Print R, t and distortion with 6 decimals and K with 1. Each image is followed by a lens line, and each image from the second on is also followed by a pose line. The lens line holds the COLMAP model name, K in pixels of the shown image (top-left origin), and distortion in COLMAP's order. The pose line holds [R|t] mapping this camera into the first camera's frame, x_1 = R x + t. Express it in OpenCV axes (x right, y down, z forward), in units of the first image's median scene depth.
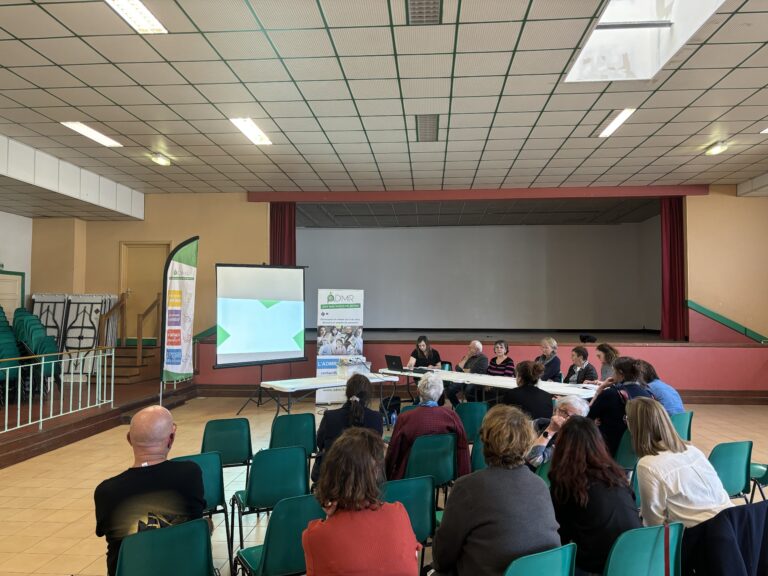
lens RADIAL K [[581.5, 0, 385.5], [0, 581.5, 292.9], [0, 0, 1]] dist [0.006279, 0.004506]
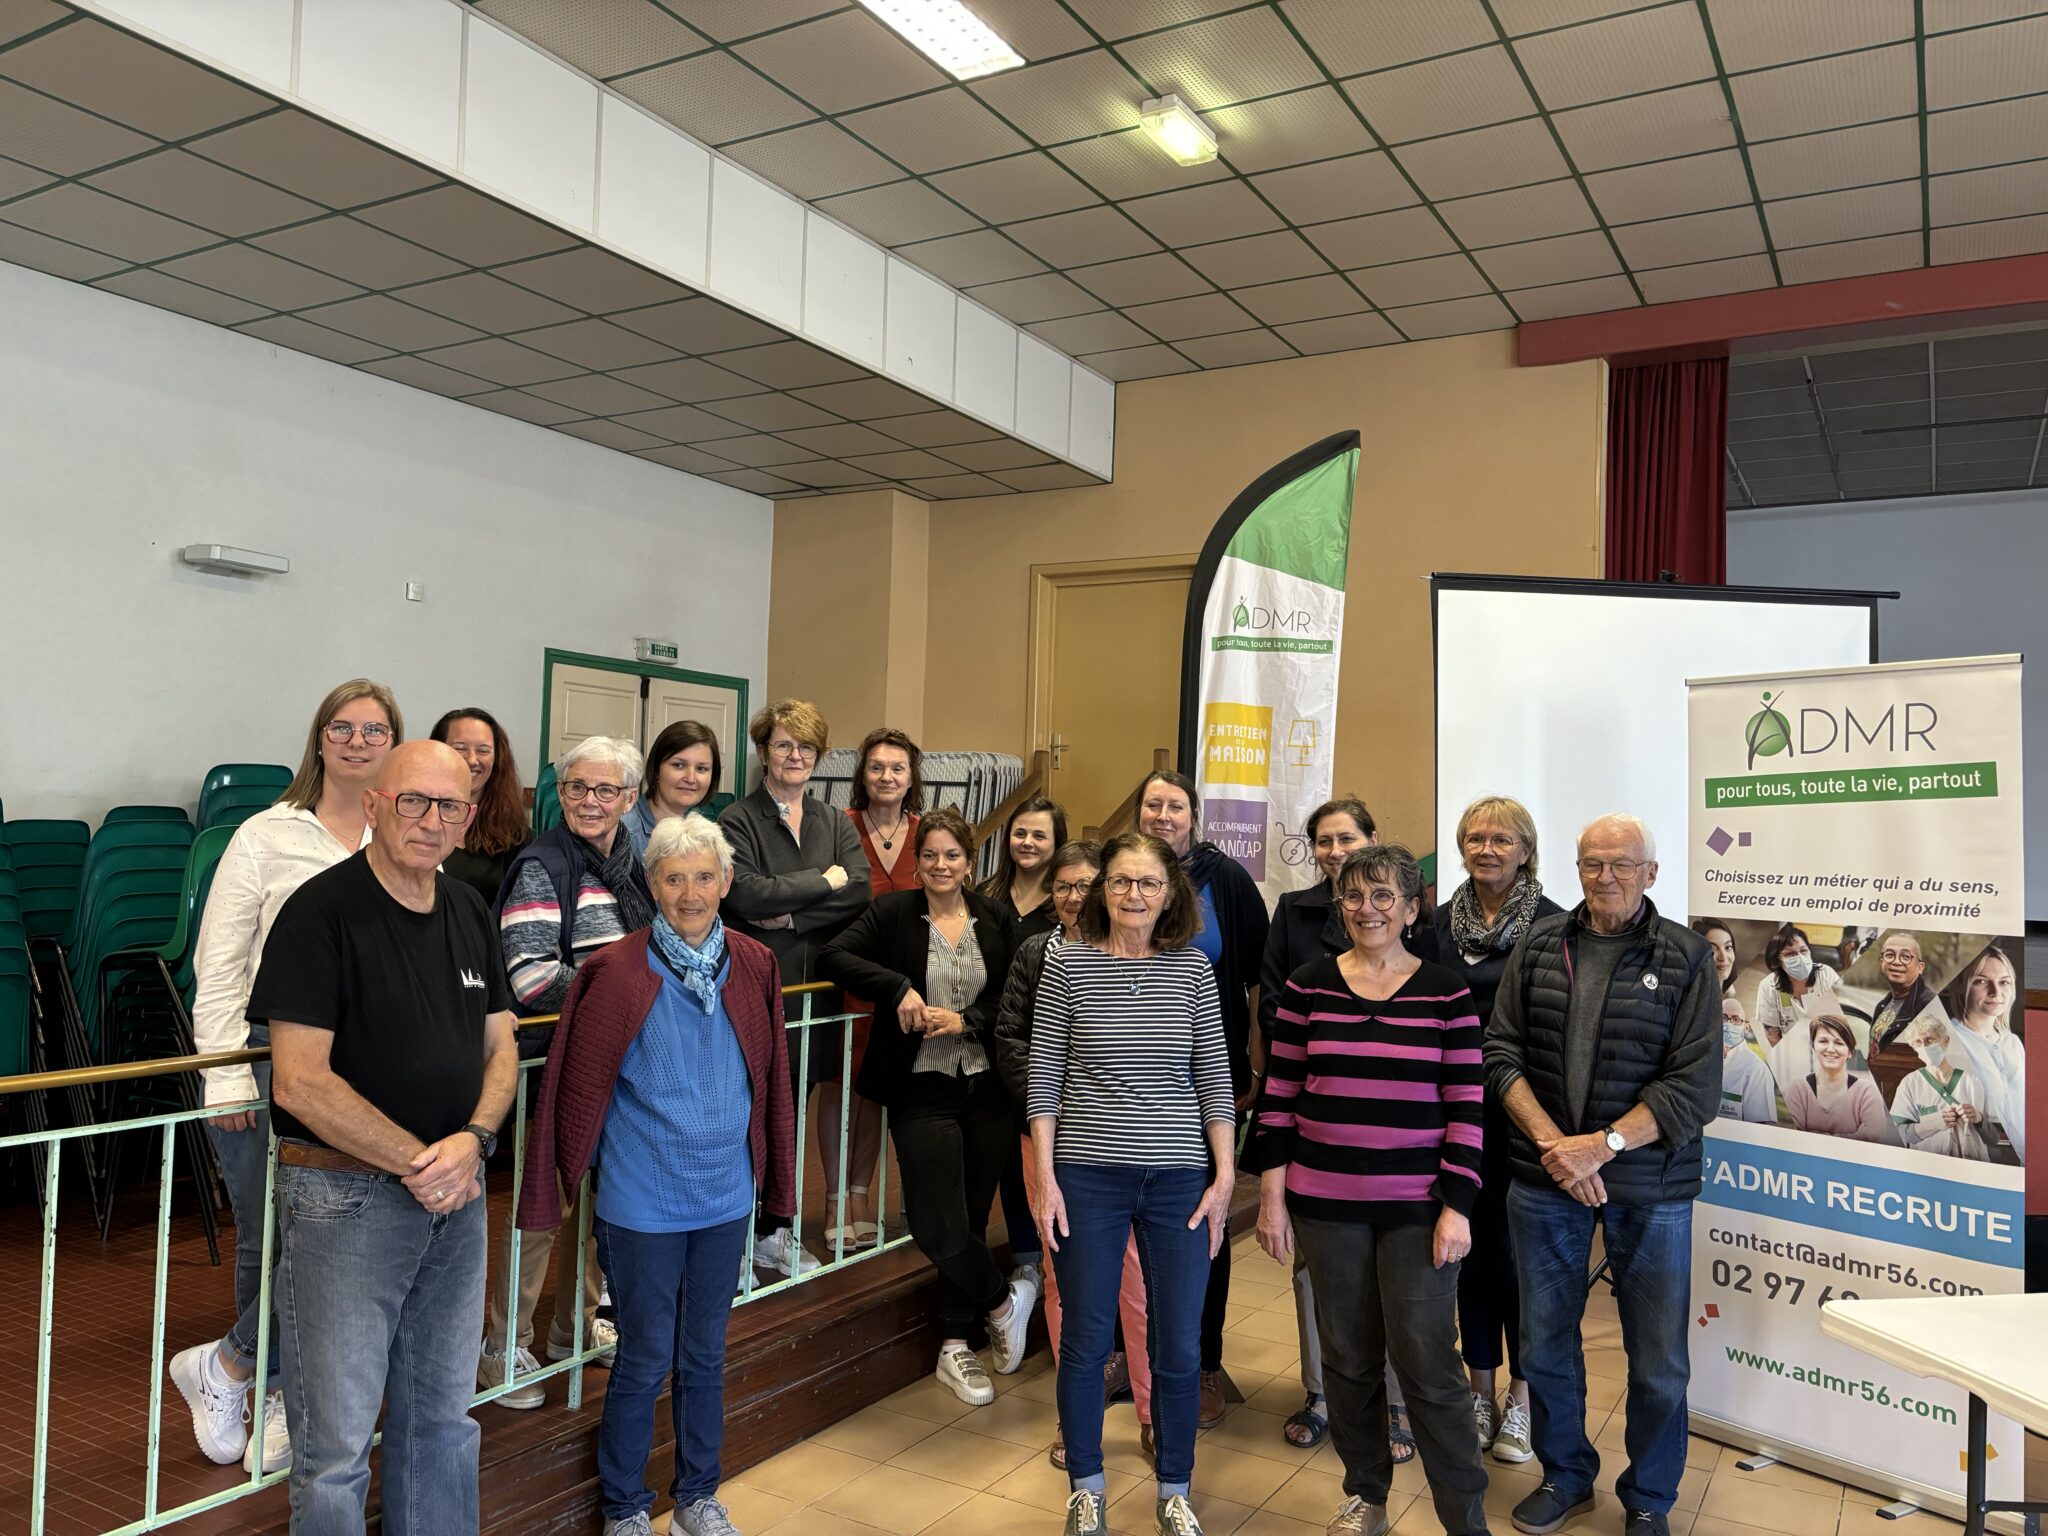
lens RADIAL K [[1550.6, 0, 1026.2], [0, 1550.6, 775.9], [0, 0, 1]] dist [0.006279, 0.004506]
pose [[0.898886, 0.011496, -0.438032, -0.142747], [-0.014422, 0.999890, -0.003353, 0.016920], [0.437945, 0.009332, 0.898953, 0.360441]]
